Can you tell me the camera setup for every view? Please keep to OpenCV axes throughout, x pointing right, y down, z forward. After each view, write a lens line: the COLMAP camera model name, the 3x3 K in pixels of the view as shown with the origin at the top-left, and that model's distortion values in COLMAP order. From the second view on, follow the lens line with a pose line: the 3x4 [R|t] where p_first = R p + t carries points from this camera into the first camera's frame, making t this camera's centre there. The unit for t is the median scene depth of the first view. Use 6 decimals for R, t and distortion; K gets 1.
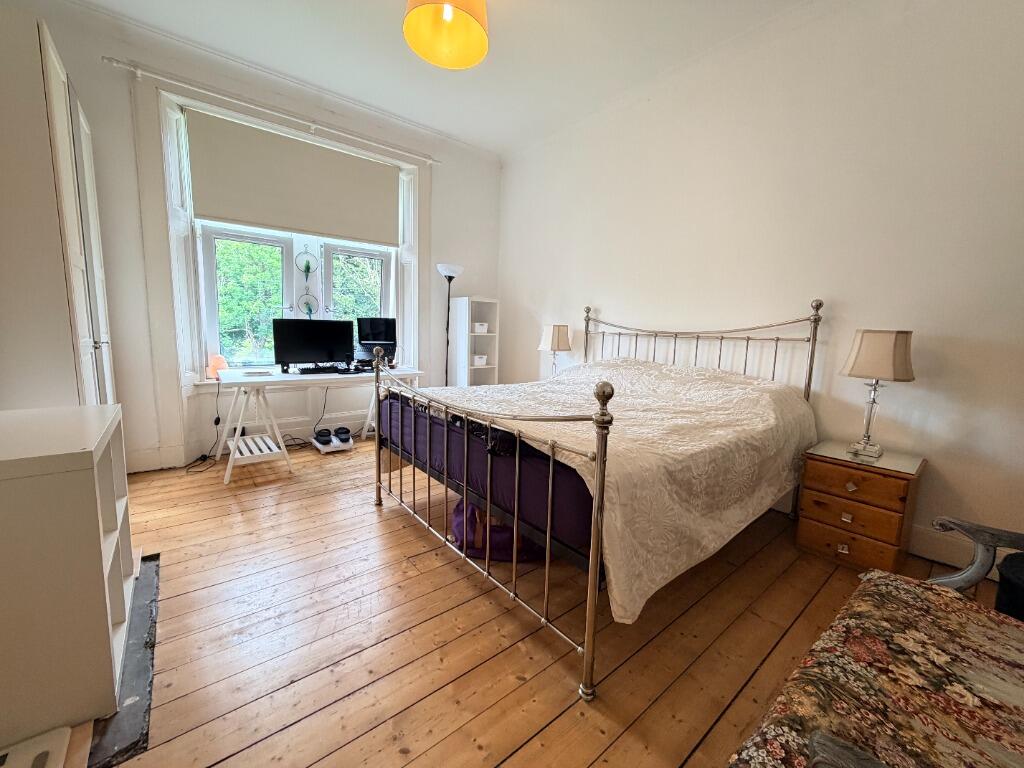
lens RADIAL K [[410.2, 0, 509.6], [0, 410.2, 382.8], [0, 0, 1]] dist [-0.001175, -0.000225]
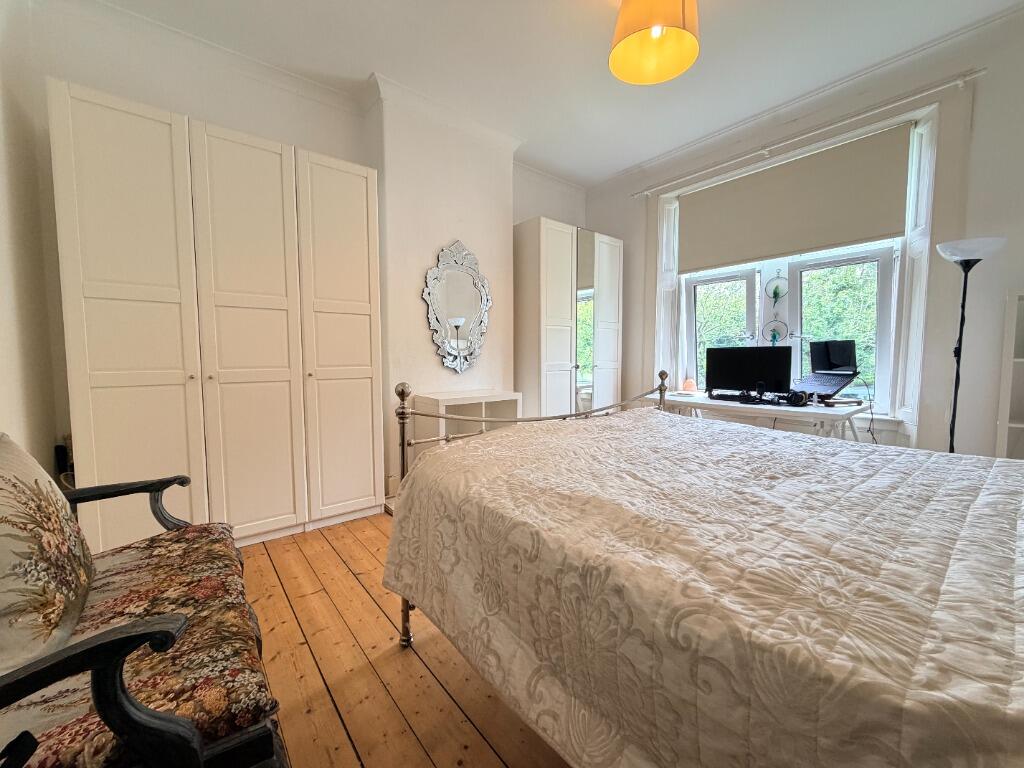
lens RADIAL K [[410.2, 0, 509.6], [0, 410.2, 382.8], [0, 0, 1]] dist [-0.001175, -0.000225]
pose [[-0.007823, 0.038490, -0.999228, 0.493646], [-0.129126, 0.990854, 0.039179, -0.032596], [0.991597, 0.129333, -0.002781, 0.434150]]
